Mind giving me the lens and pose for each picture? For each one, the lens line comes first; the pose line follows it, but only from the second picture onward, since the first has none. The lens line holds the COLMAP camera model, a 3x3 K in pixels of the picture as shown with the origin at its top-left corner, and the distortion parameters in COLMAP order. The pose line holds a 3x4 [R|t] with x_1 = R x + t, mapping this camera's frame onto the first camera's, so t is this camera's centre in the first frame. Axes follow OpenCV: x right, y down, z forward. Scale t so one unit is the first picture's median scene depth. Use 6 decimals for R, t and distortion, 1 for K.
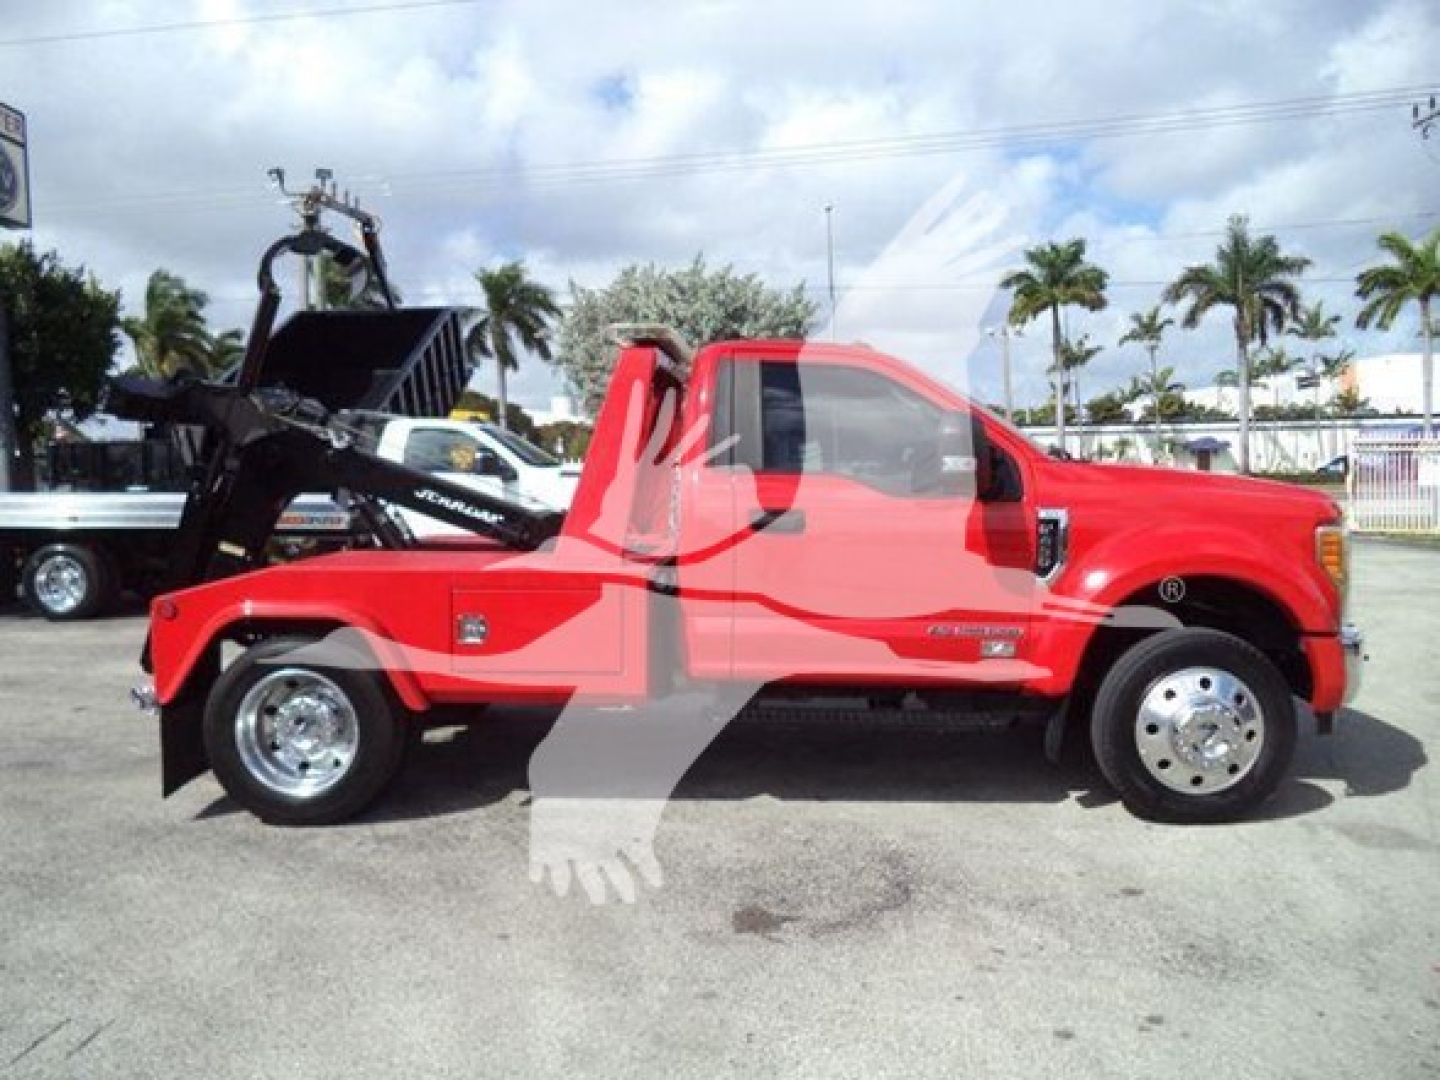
lens RADIAL K [[1162.9, 0, 707.9], [0, 1162.9, 550.6], [0, 0, 1]] dist [-0.030637, -0.002946]
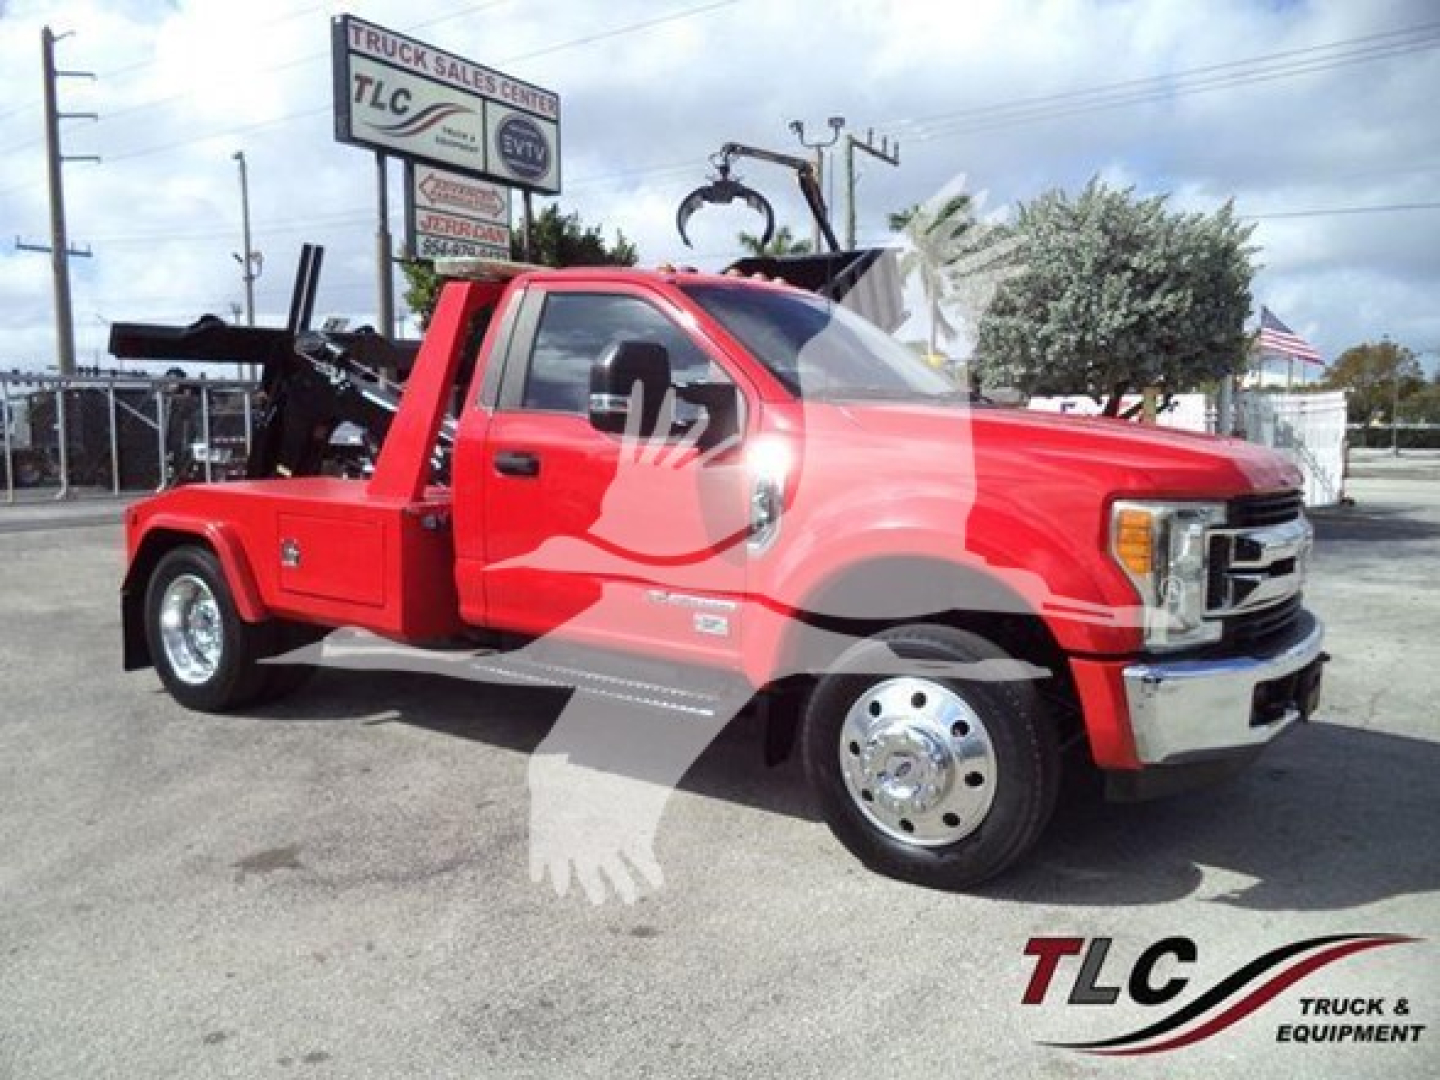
lens RADIAL K [[1162.9, 0, 725.5], [0, 1162.9, 544.4], [0, 0, 1]] dist [-0.030637, -0.002946]
pose [[0.868454, 0.076848, -0.489778, 0.153207], [-0.056628, 0.996824, 0.055995, -0.005208], [0.492526, -0.020894, 0.870047, 0.061572]]
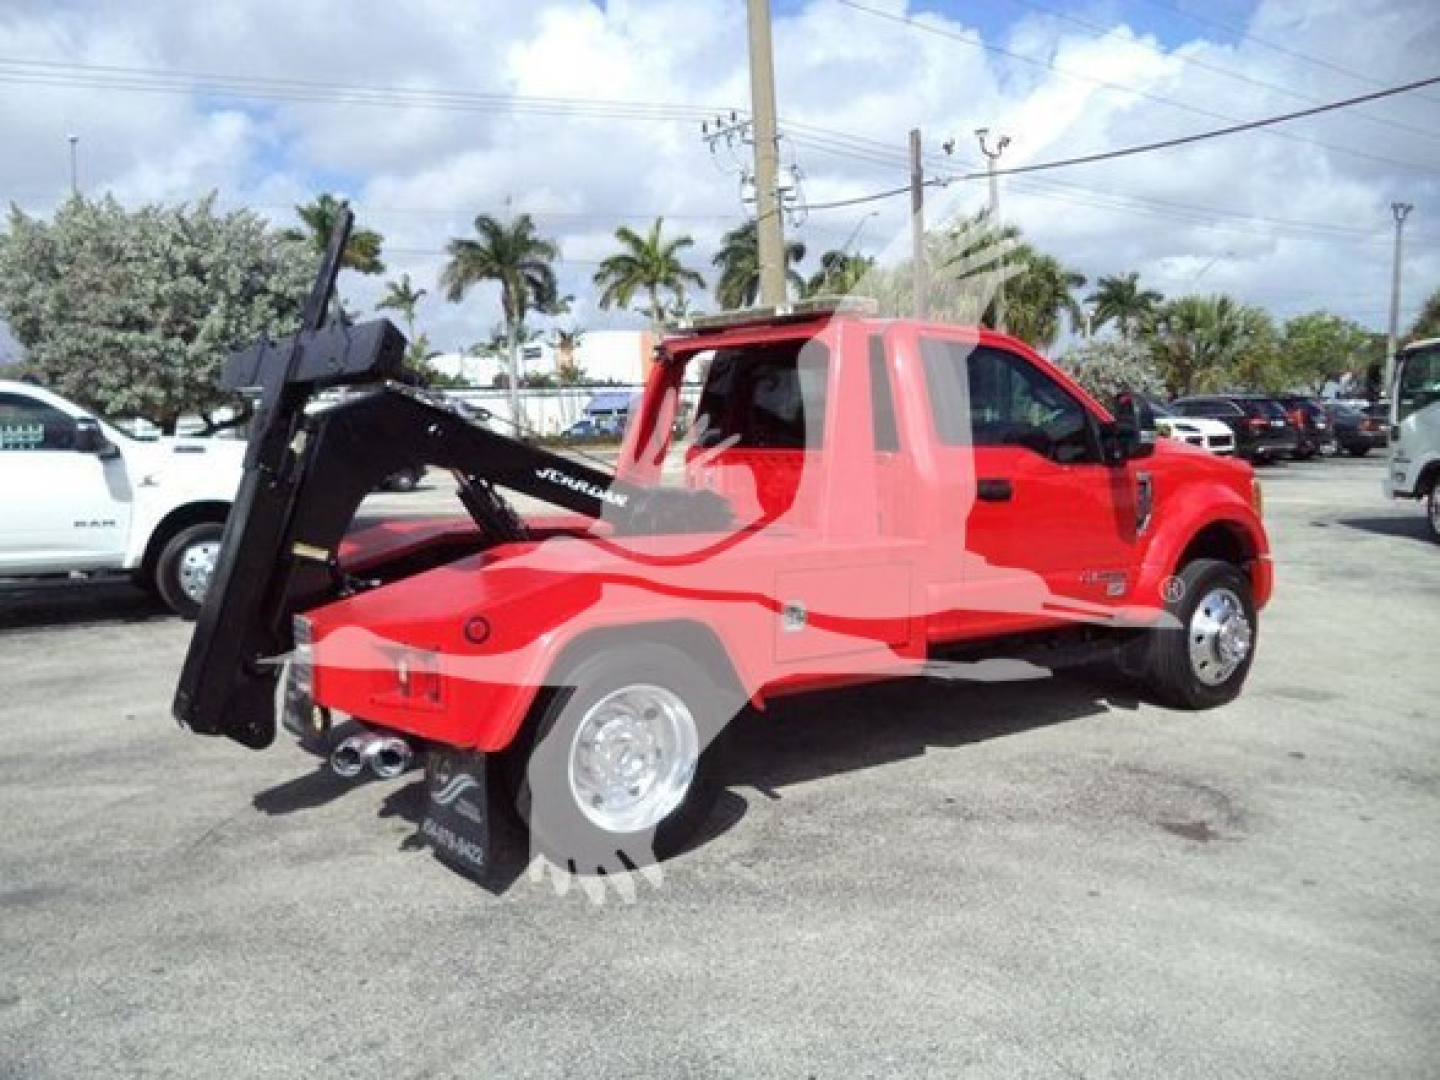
lens RADIAL K [[1162.9, 0, 722.2], [0, 1162.9, 534.2], [0, 0, 1]] dist [-0.030637, -0.002946]
pose [[0.796081, -0.062151, 0.601990, -0.179543], [0.053002, 0.998051, 0.032952, -0.006975], [-0.602865, 0.005674, 0.797823, 0.066299]]
